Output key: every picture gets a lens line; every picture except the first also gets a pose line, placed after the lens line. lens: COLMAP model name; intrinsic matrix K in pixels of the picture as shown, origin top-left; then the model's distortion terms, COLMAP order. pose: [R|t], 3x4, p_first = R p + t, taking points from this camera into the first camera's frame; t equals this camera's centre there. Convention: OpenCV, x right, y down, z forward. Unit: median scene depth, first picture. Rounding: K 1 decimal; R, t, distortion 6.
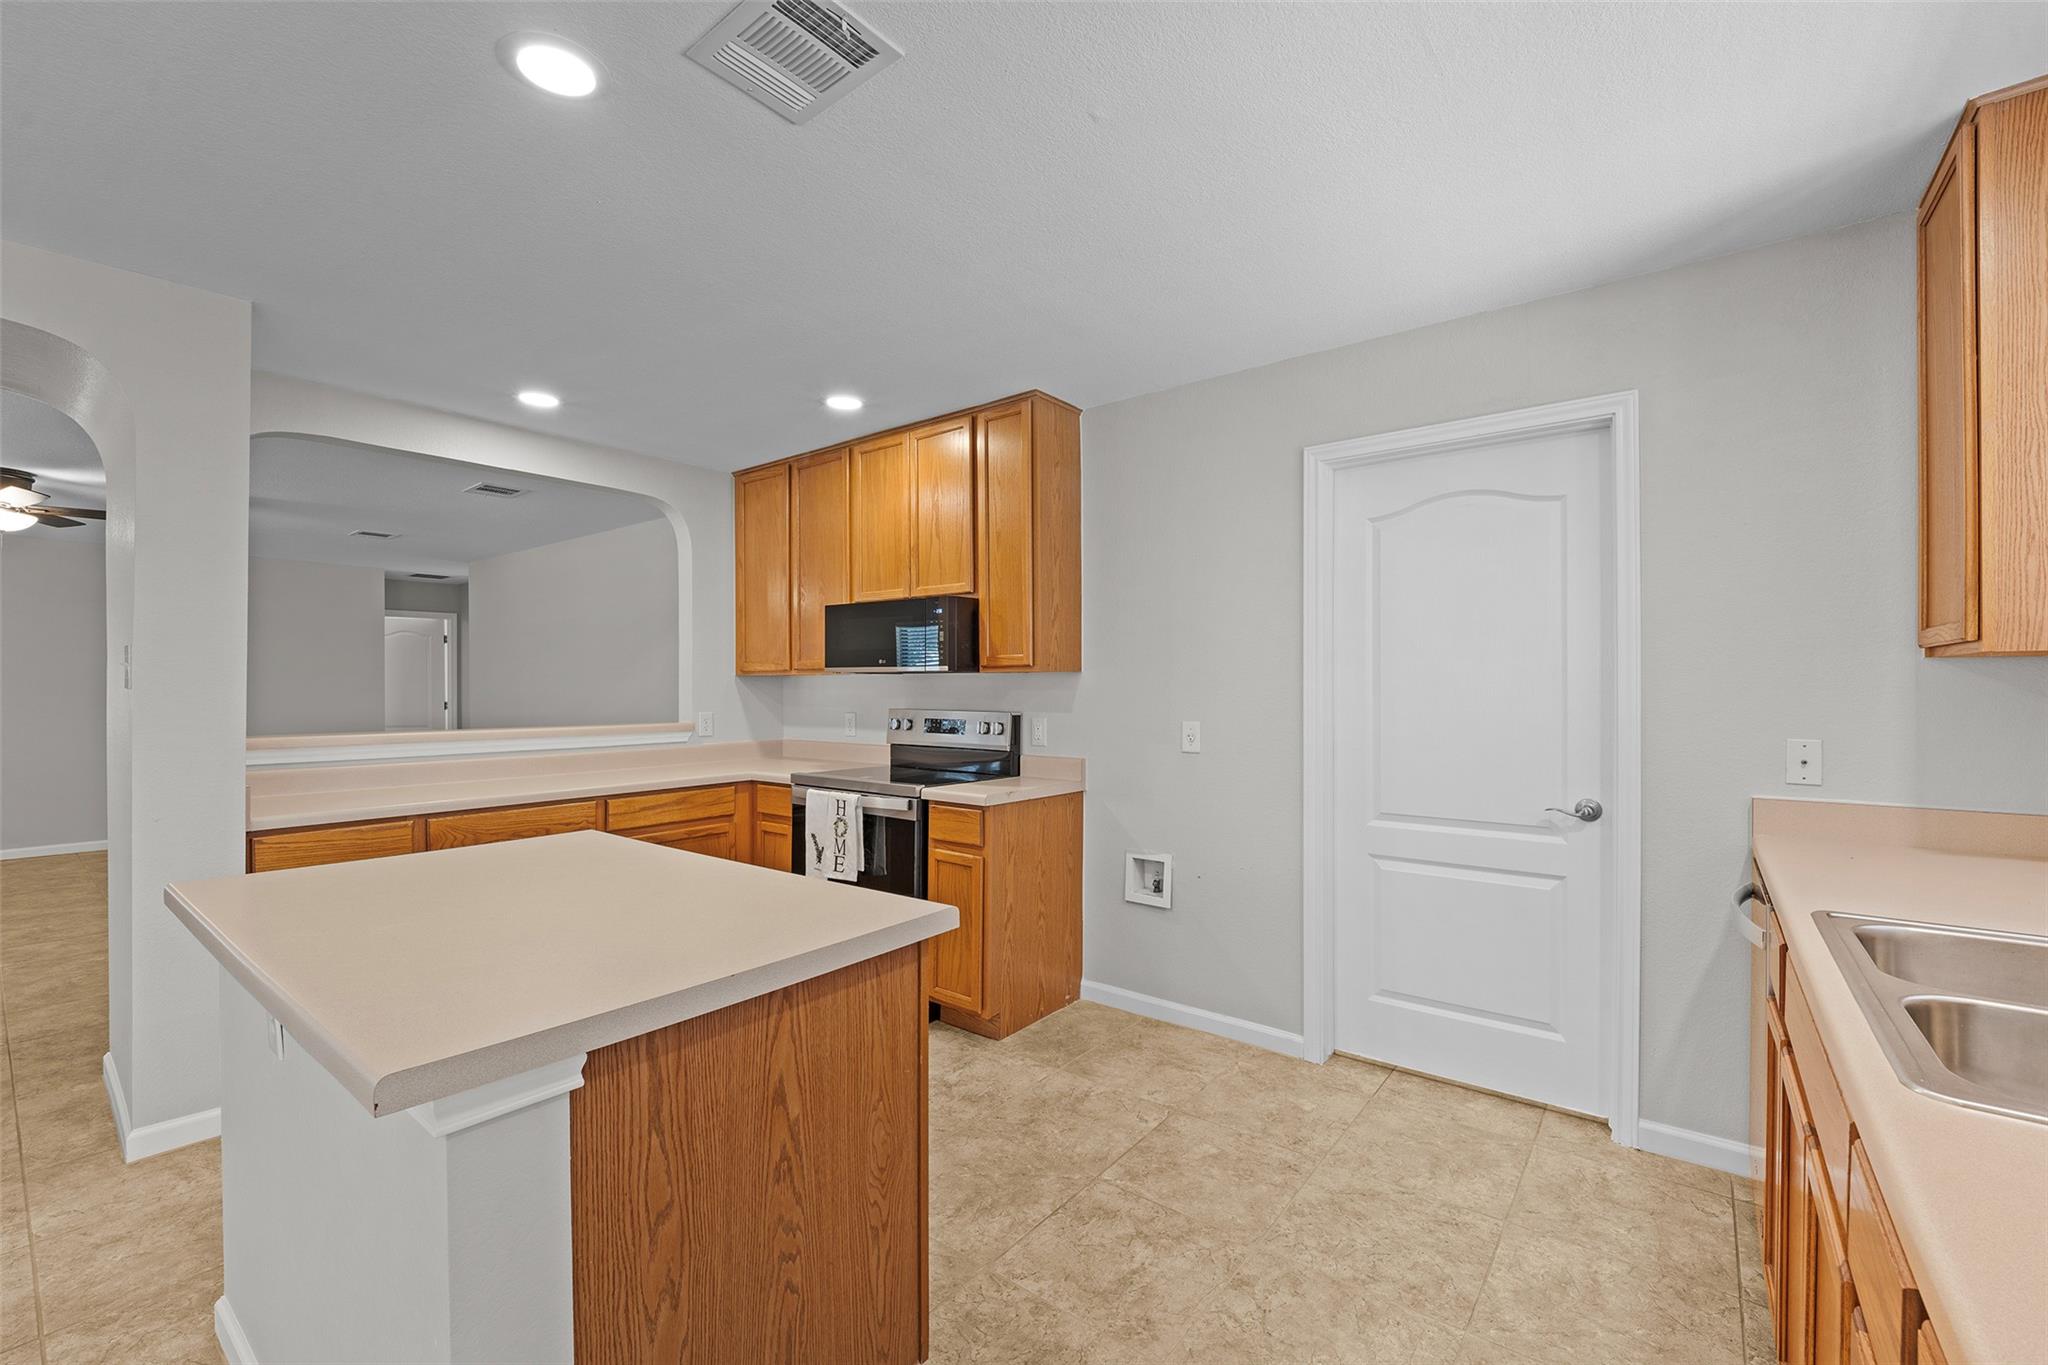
lens RADIAL K [[853.4, 0, 1008.8], [0, 853.4, 684.9], [0, 0, 1]] dist [-0.006897, -0.003798]
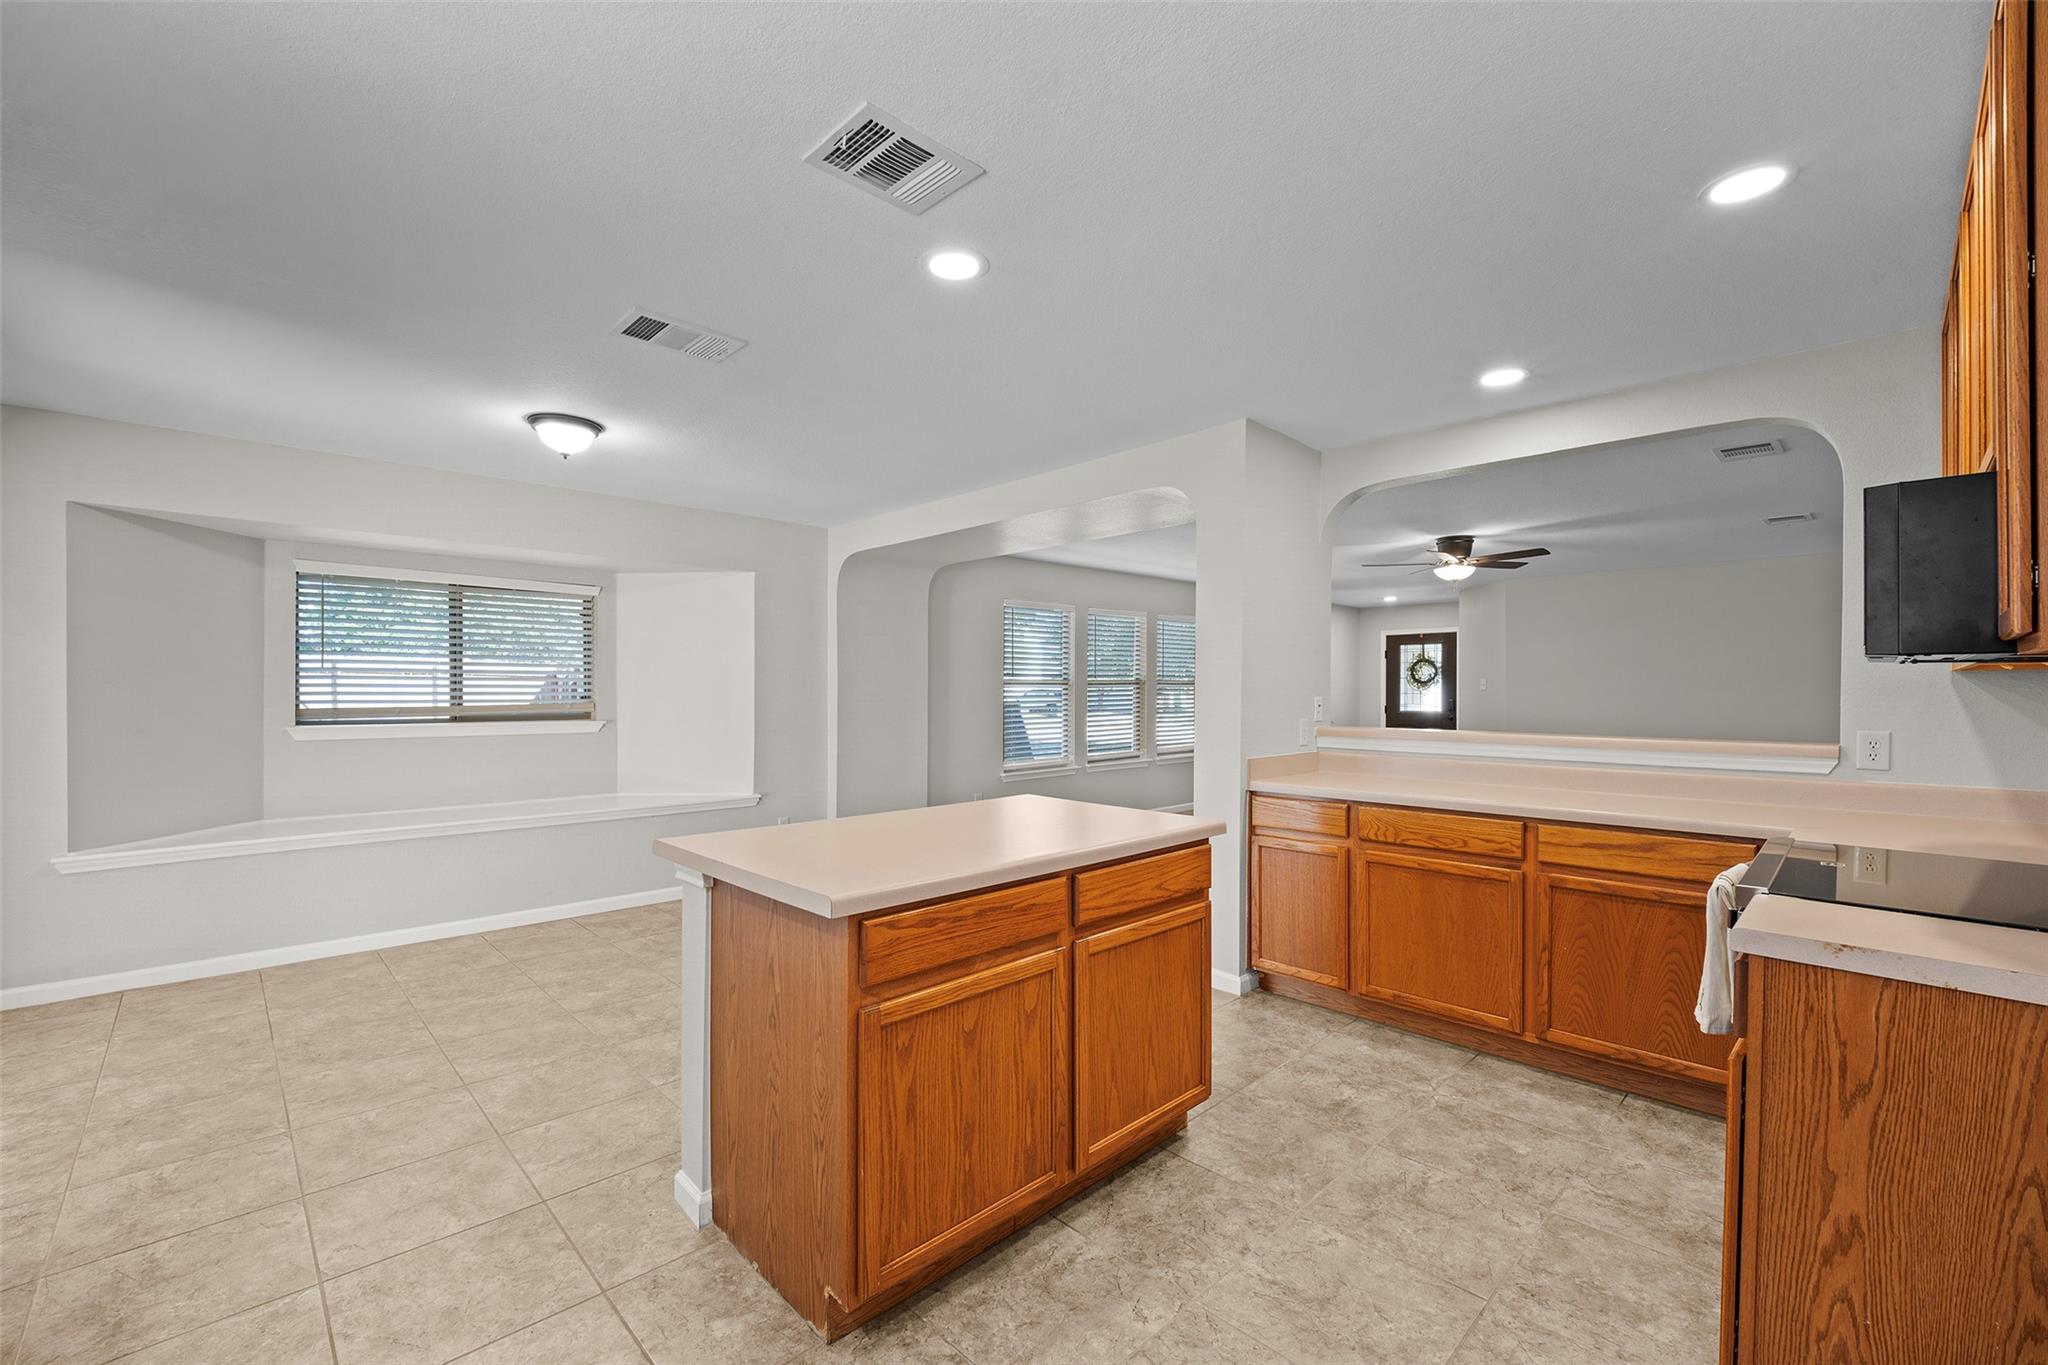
lens RADIAL K [[853.4, 0, 1032.8], [0, 853.4, 689.9], [0, 0, 1]] dist [-0.006897, -0.003798]
pose [[-0.114248, 0.002188, -0.993450, 0.445211], [-0.000841, 0.999997, 0.002299, 0.000840], [0.993452, 0.001098, -0.114246, 0.639351]]
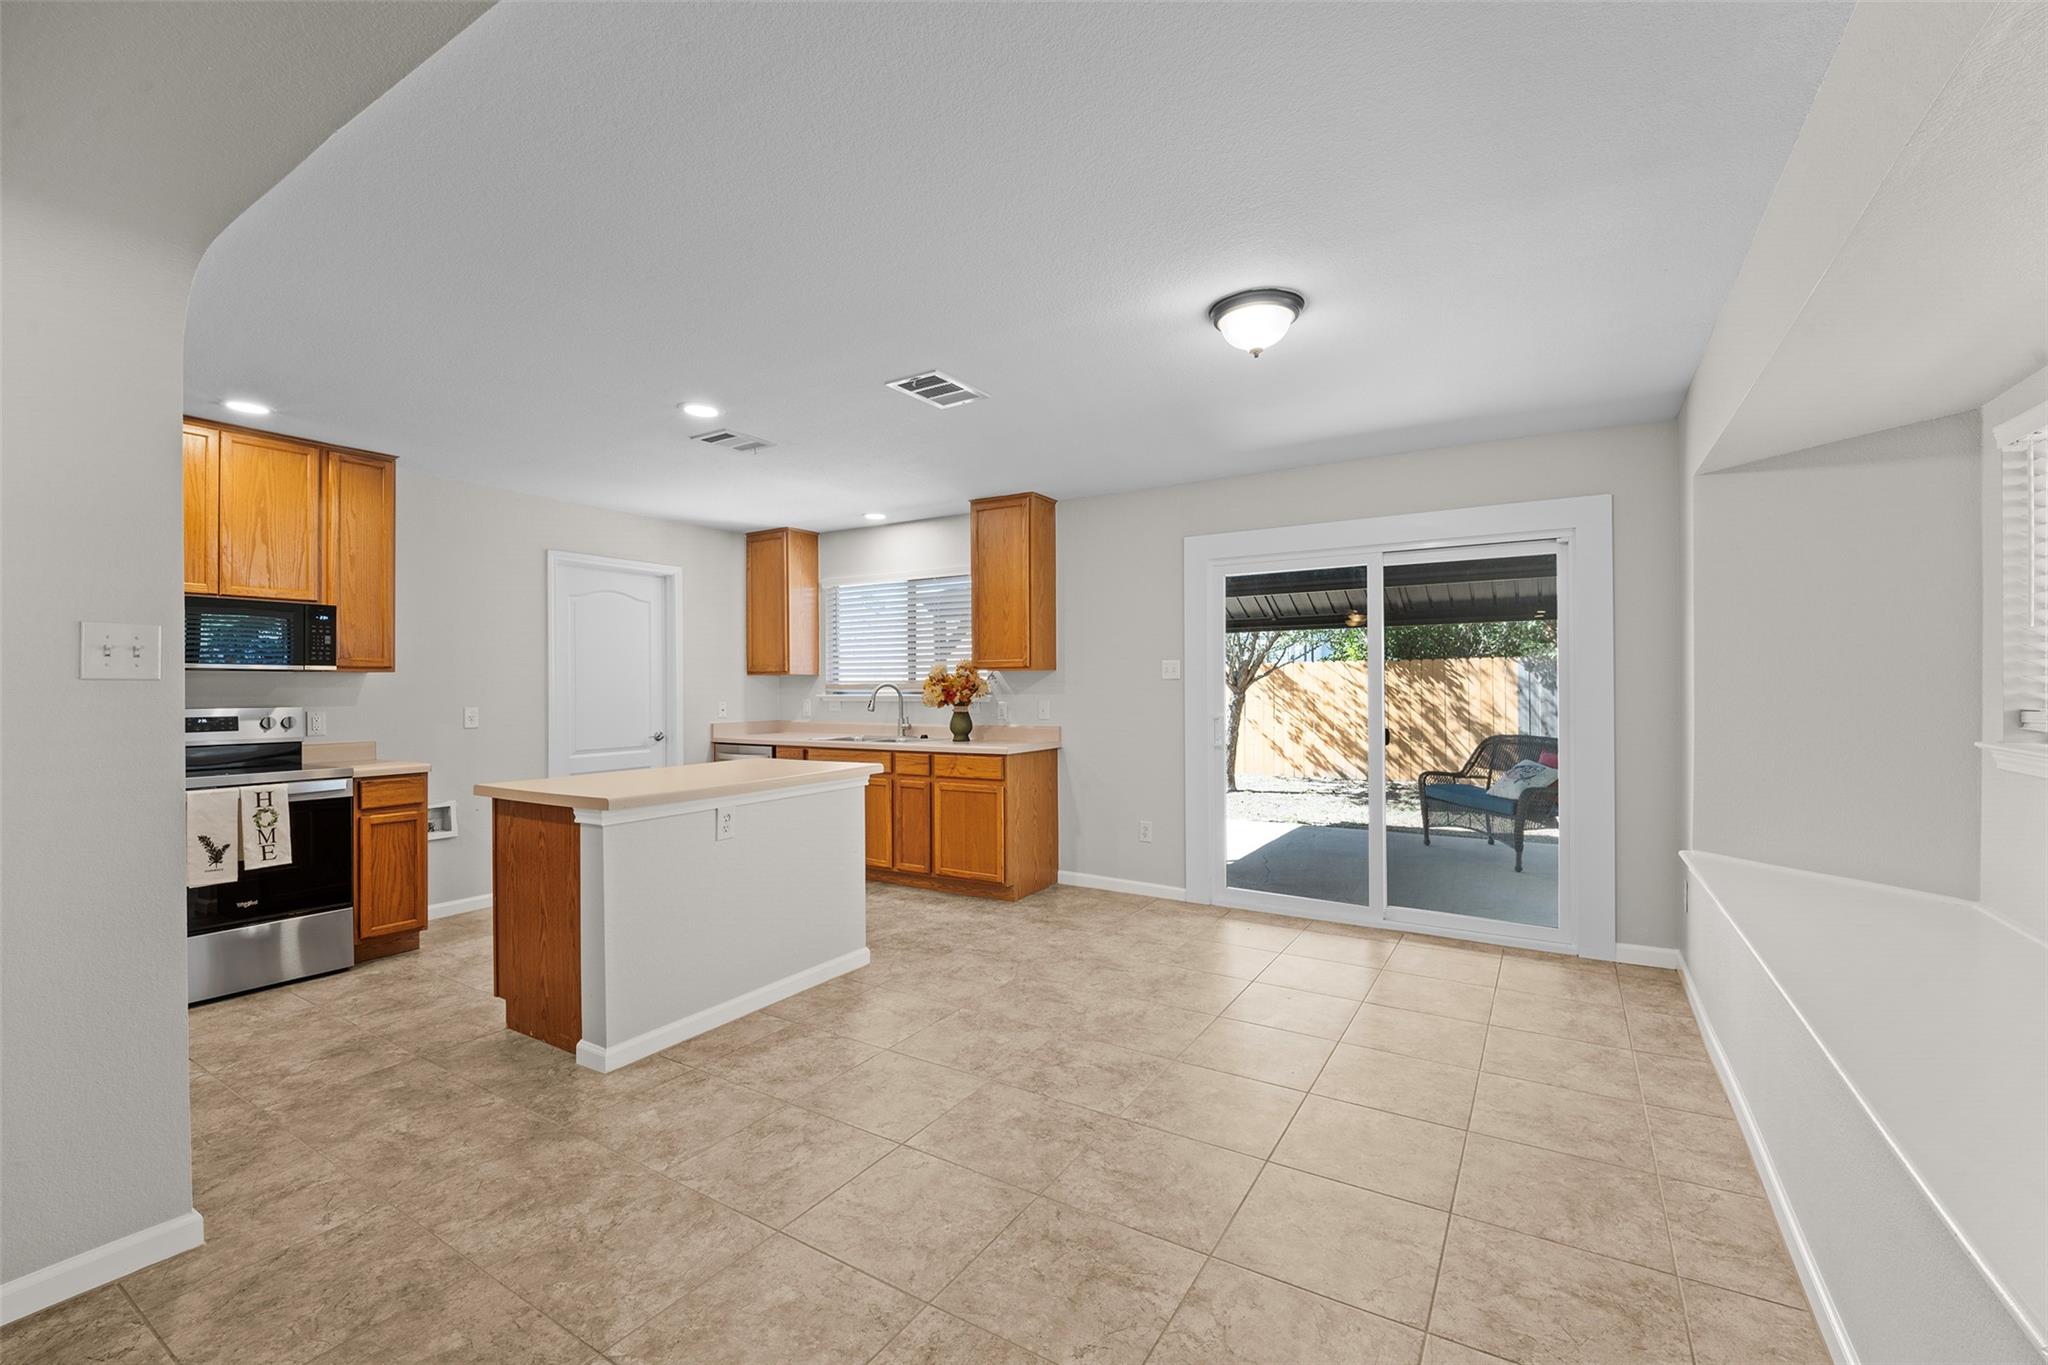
lens RADIAL K [[853.4, 0, 1032.5], [0, 853.4, 683.5], [0, 0, 1]] dist [-0.006897, -0.003798]
pose [[-0.127373, 0.005489, 0.991840, -1.412070], [0.005743, 0.999972, -0.004797, 0.013438], [-0.991838, 0.005085, -0.127401, 0.207999]]
